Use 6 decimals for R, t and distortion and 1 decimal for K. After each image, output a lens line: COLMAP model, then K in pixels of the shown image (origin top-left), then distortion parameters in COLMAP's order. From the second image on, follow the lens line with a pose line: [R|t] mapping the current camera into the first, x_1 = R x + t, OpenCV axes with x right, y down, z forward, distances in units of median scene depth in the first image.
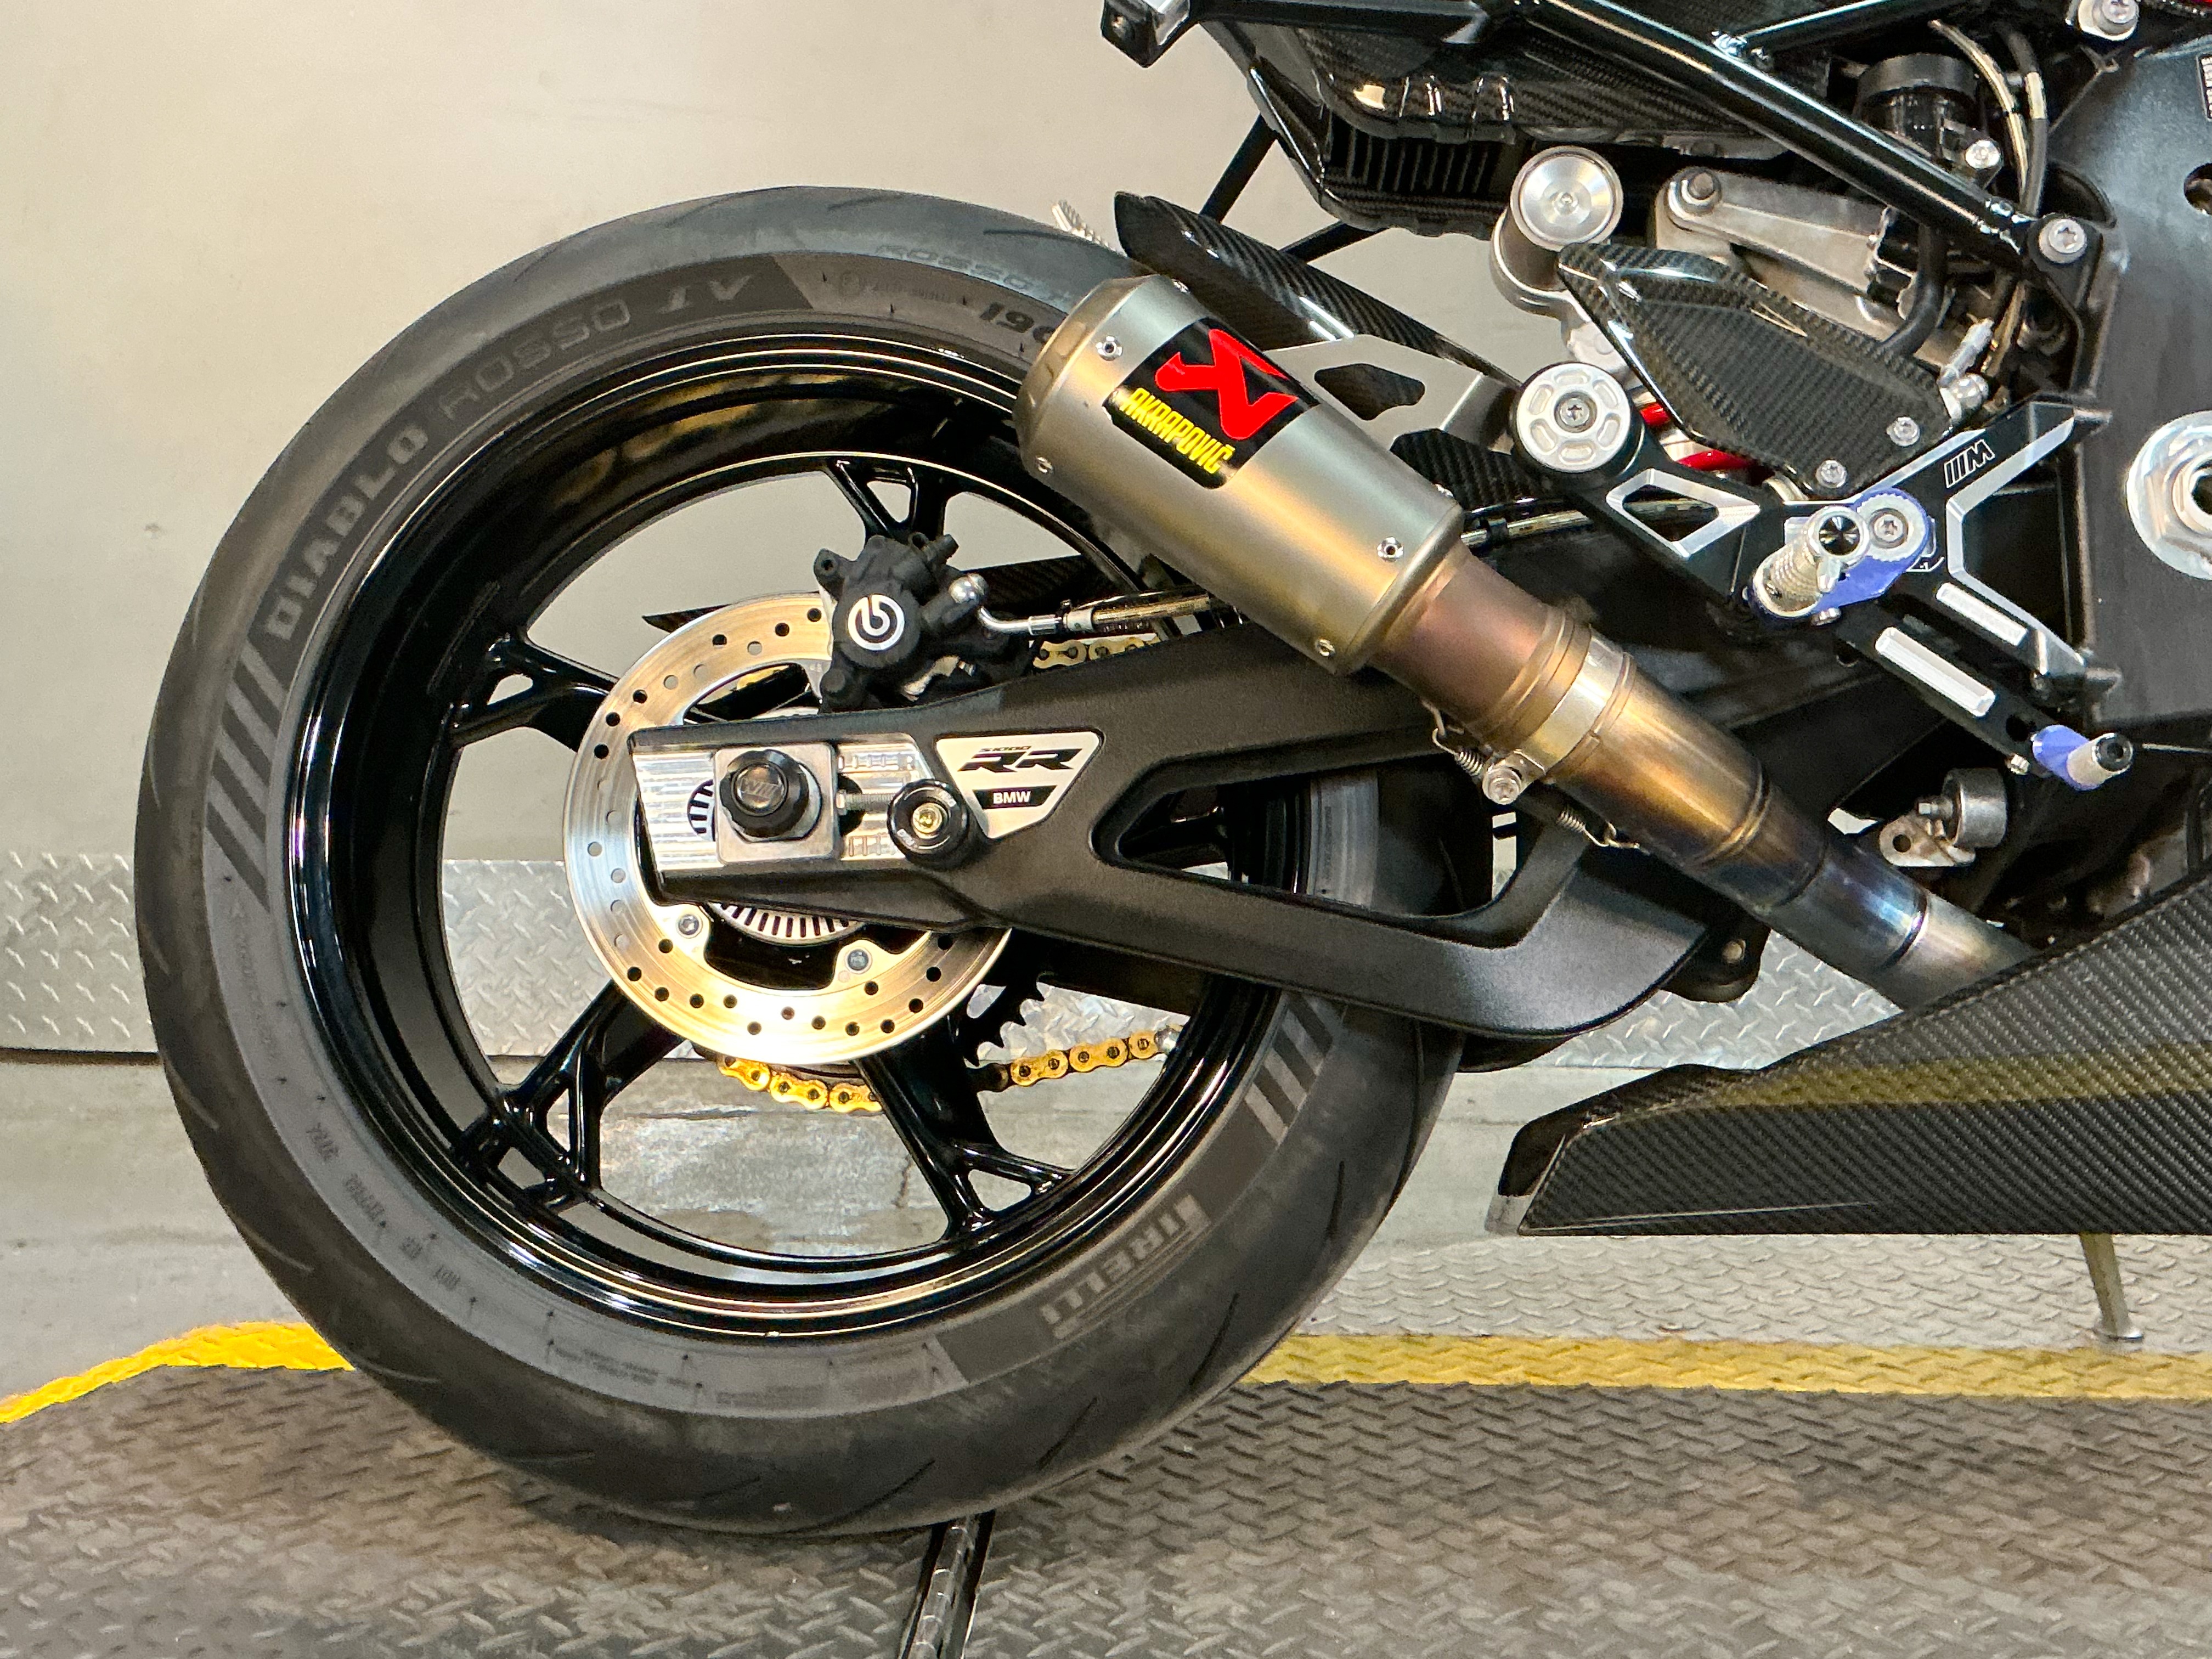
lens RADIAL K [[2600.9, 0, 1106.0], [0, 2600.9, 829.5], [0, 0, 1]] dist [0.143935, -0.306222]
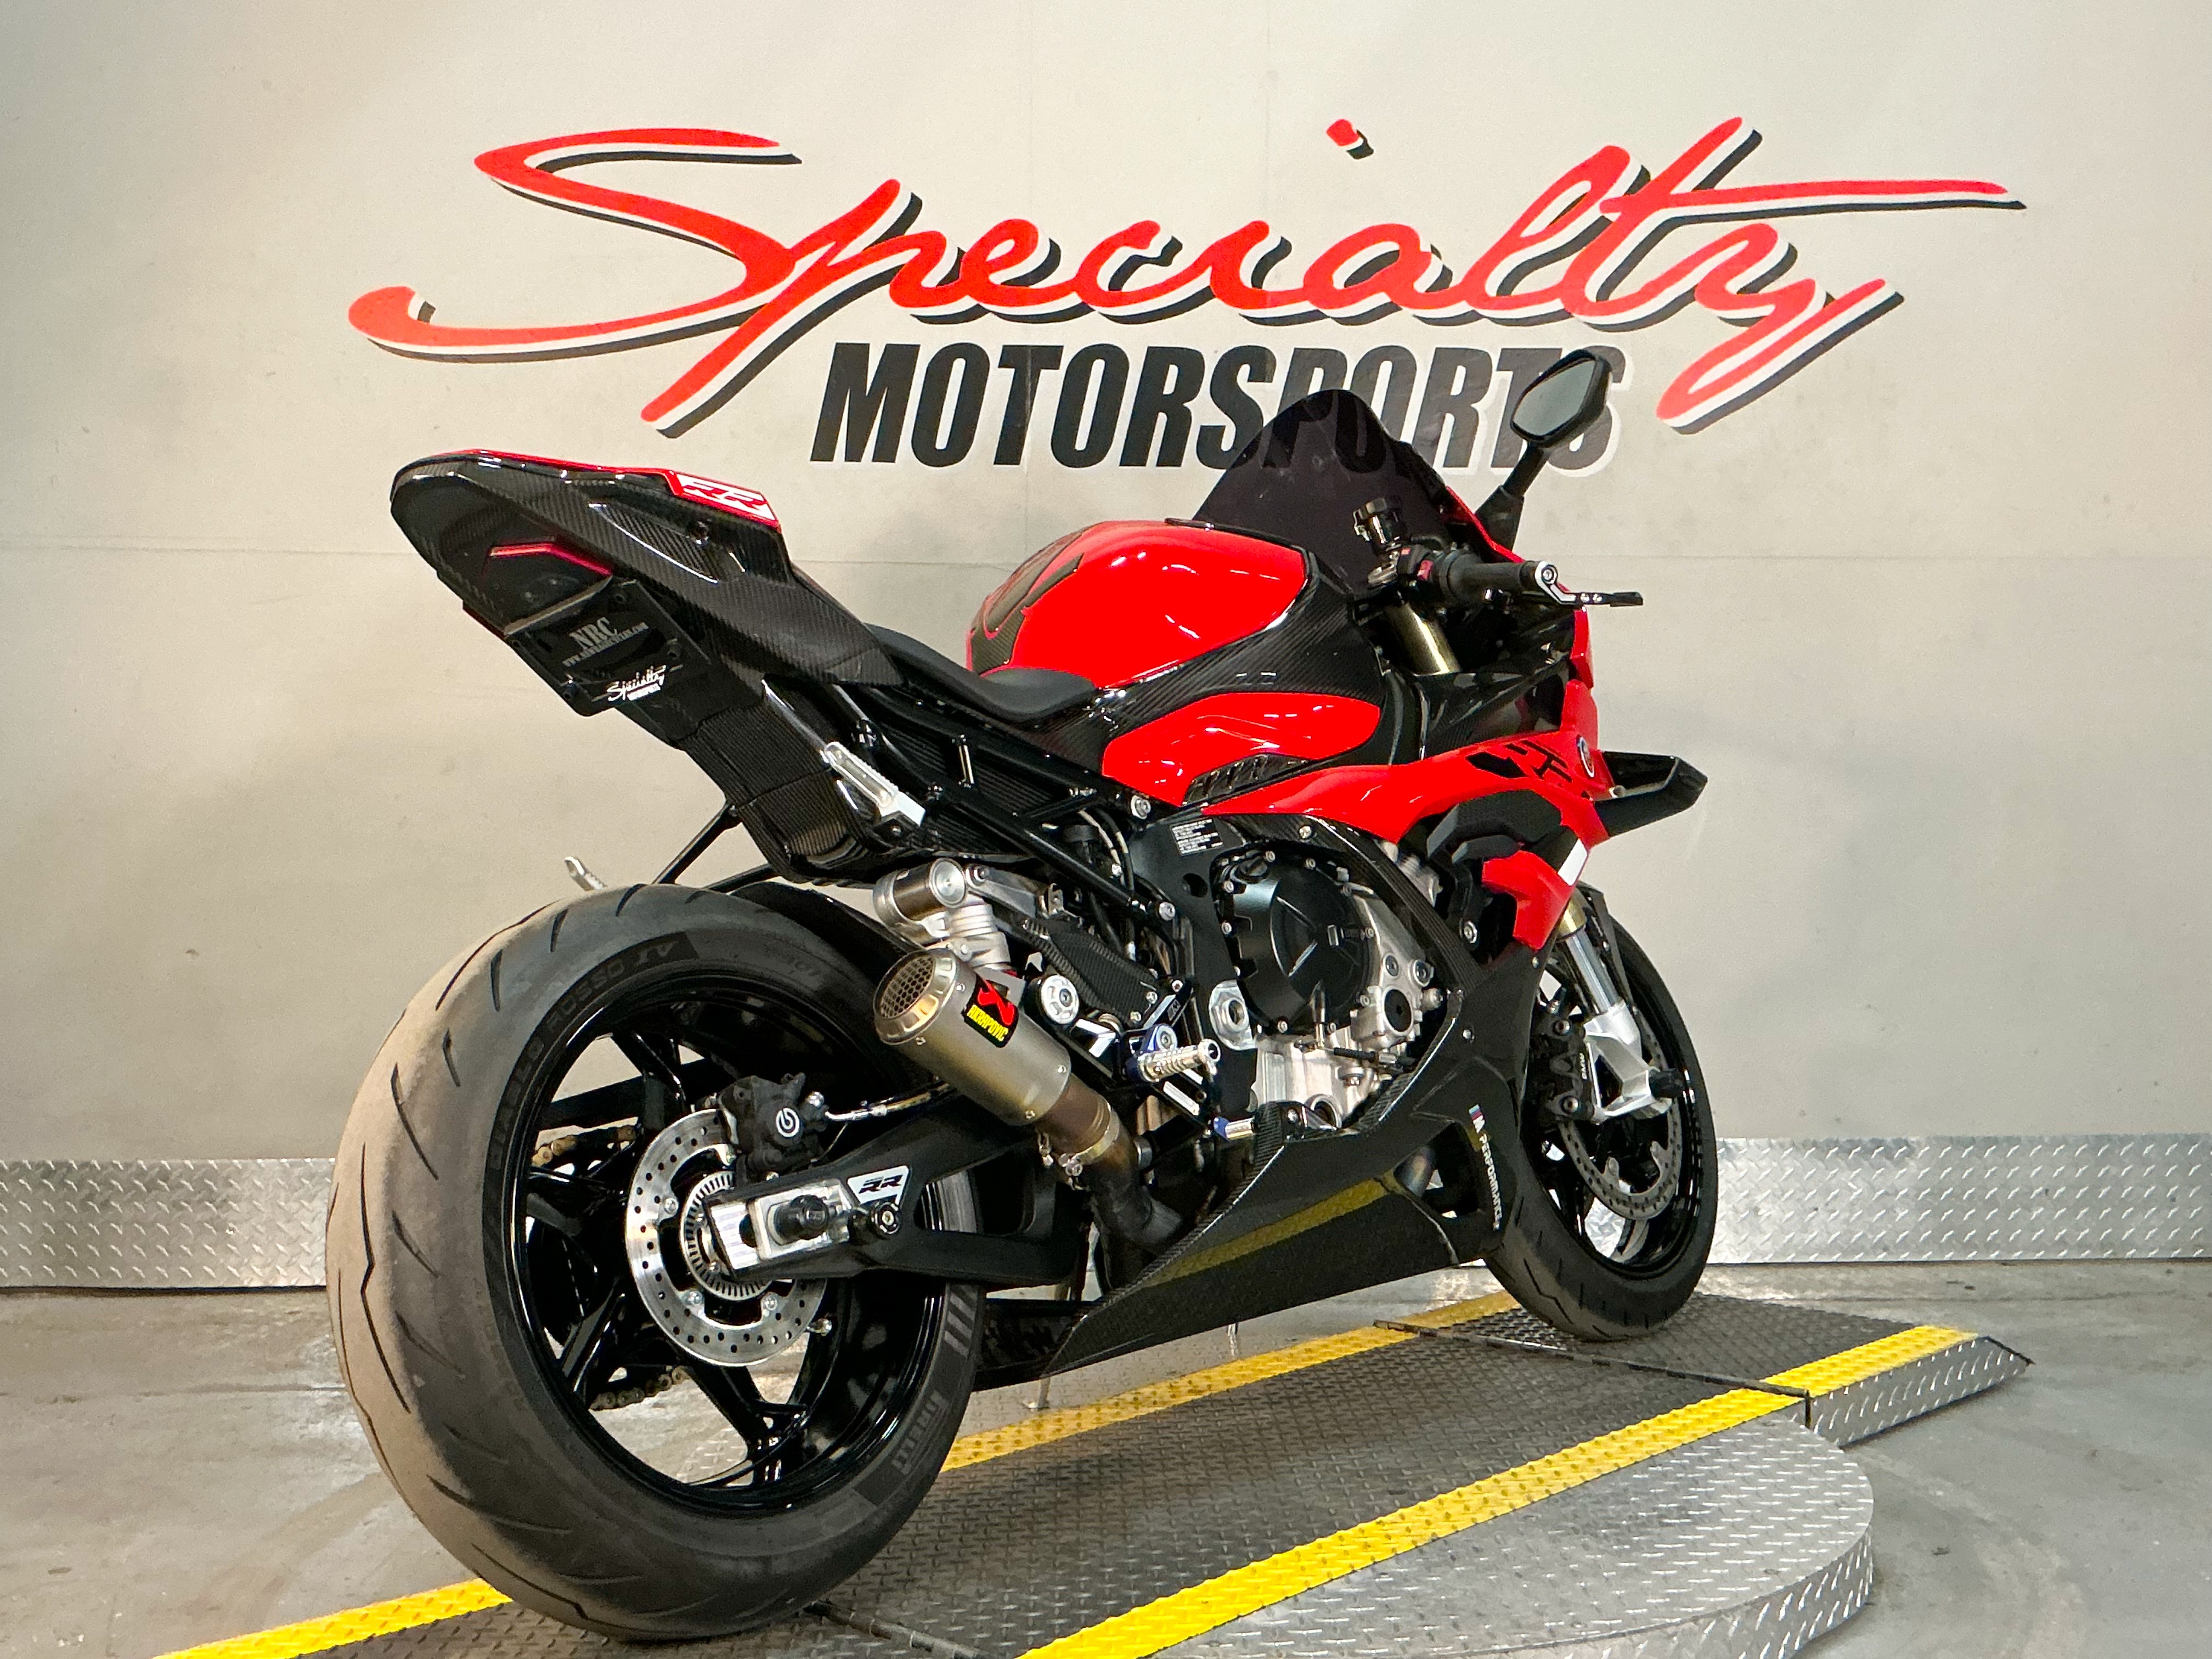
lens RADIAL K [[2514.0, 0, 1106.0], [0, 2514.0, 829.5], [0, 0, 1]] dist [0.150495, -0.345456]
pose [[0.642144, -0.016722, 0.766401, -1.416096], [0.106883, 0.991950, -0.067911, -0.147659], [-0.759096, 0.125524, 0.638762, -0.417556]]
